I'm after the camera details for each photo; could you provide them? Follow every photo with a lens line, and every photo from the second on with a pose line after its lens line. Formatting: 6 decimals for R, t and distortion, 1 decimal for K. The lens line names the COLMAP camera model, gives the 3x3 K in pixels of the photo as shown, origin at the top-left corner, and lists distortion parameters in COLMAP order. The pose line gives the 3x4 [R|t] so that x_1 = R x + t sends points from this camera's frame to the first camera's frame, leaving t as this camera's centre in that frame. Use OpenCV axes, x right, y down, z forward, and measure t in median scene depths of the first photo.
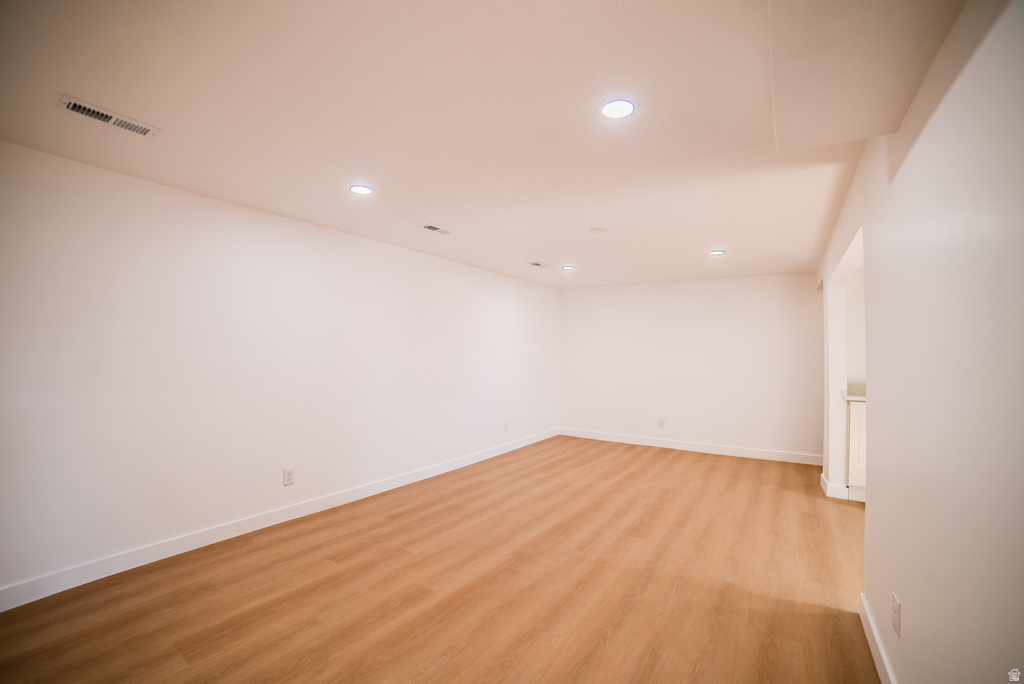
lens RADIAL K [[434.4, 0, 513.4], [0, 434.4, 338.5], [0, 0, 1]] dist [-0.099350, 0.033080]
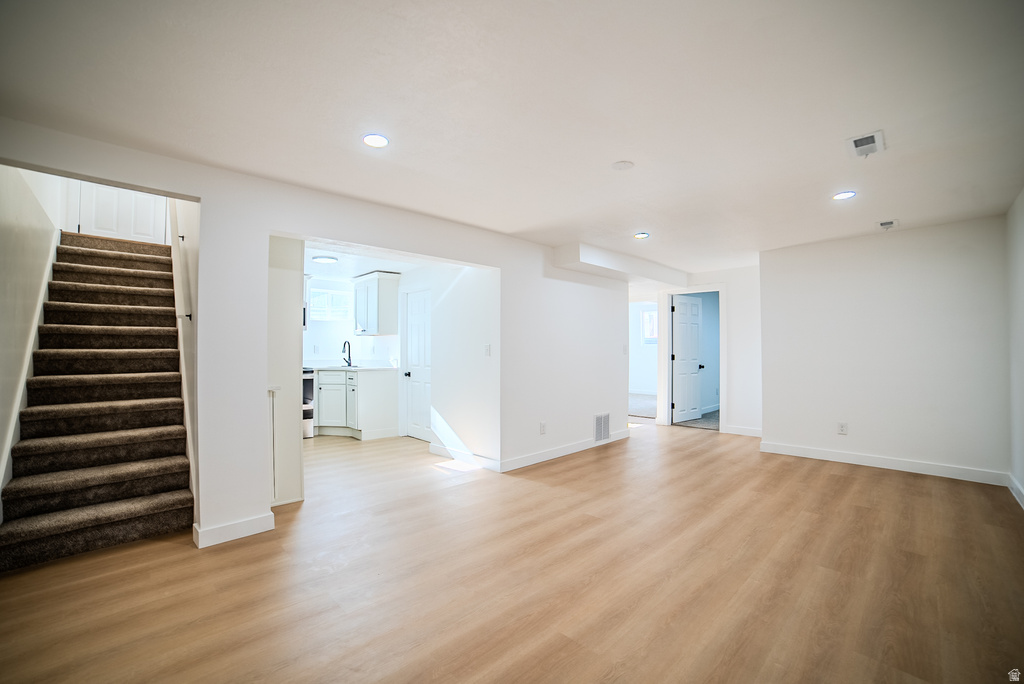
lens RADIAL K [[434.4, 0, 513.4], [0, 434.4, 338.5], [0, 0, 1]] dist [-0.099350, 0.033080]
pose [[-0.979569, -0.007753, 0.200957, 0.306039], [-0.017499, 0.998753, -0.046766, 0.117473], [-0.200344, -0.049327, -0.978483, 2.272829]]
